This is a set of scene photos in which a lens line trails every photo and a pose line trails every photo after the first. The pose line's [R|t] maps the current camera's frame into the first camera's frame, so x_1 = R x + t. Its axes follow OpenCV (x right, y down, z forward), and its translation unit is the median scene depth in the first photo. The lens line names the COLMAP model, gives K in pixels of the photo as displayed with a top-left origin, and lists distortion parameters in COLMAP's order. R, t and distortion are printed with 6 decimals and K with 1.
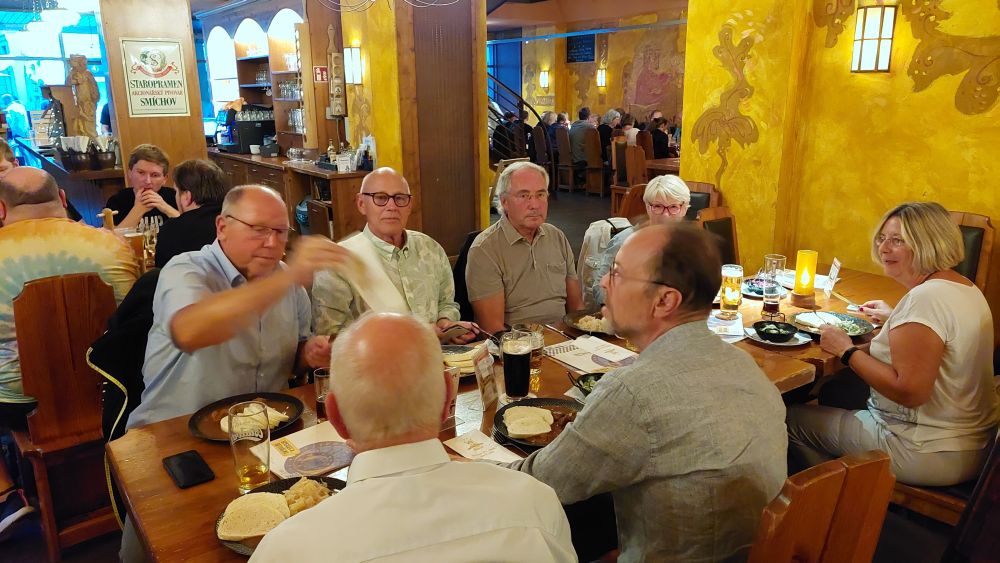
lens RADIAL K [[717.8, 0, 502.0], [0, 717.8, 281.5], [0, 0, 1]] dist [0.069924, -0.060081]
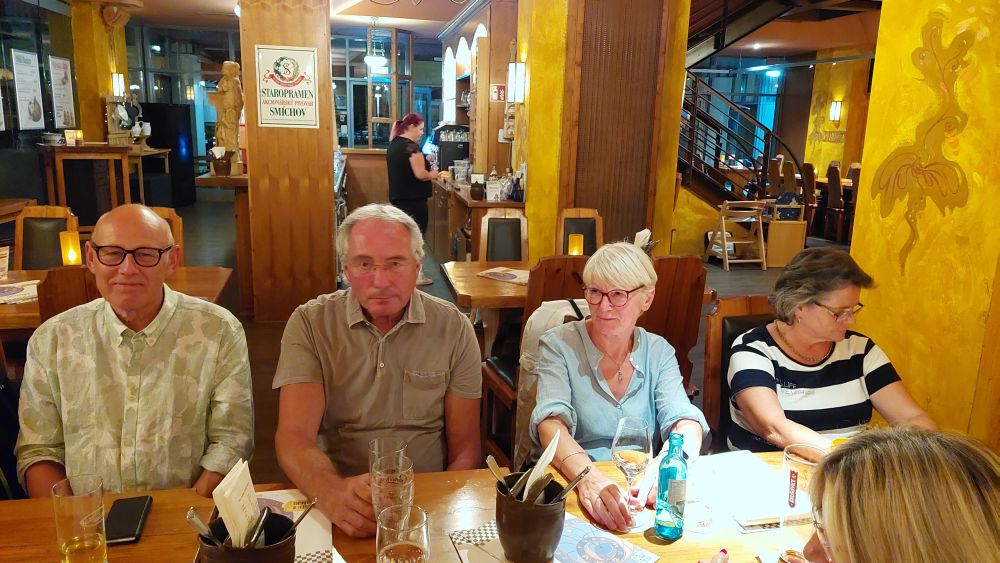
lens RADIAL K [[717.8, 0, 524.7], [0, 717.8, 277.9], [0, 0, 1]] dist [0.069924, -0.060081]
pose [[0.913919, 0.124196, -0.386429, 0.255808], [-0.141926, 0.989721, -0.017570, -0.071813], [0.380275, 0.070902, 0.922152, 0.311956]]
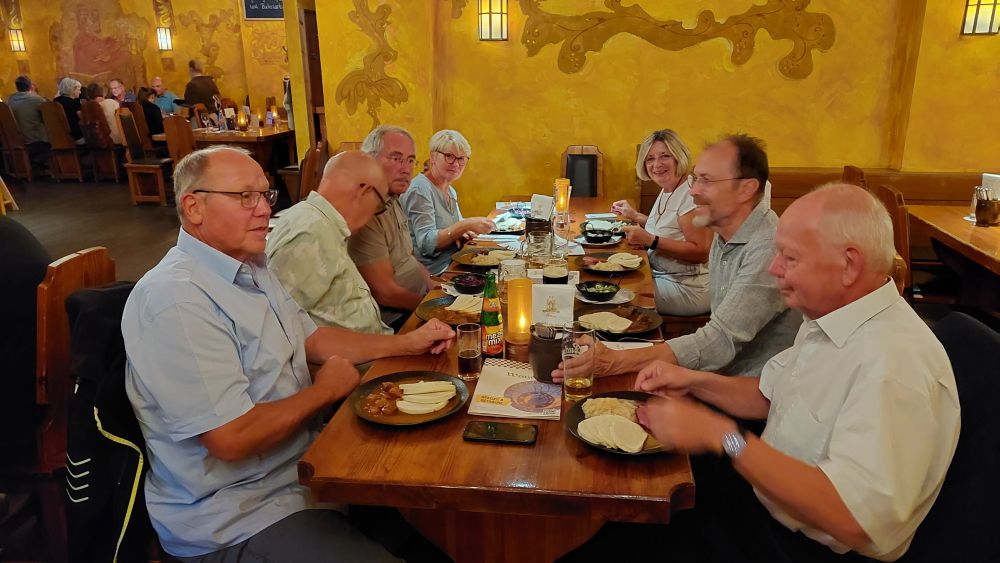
lens RADIAL K [[717.8, 0, 502.7], [0, 717.8, 288.9], [0, 0, 1]] dist [0.069924, -0.060081]
pose [[0.681594, -0.214488, 0.699589, -0.384089], [0.184726, 0.975544, 0.119119, -0.014613], [-0.708030, 0.048042, 0.704546, 0.119166]]
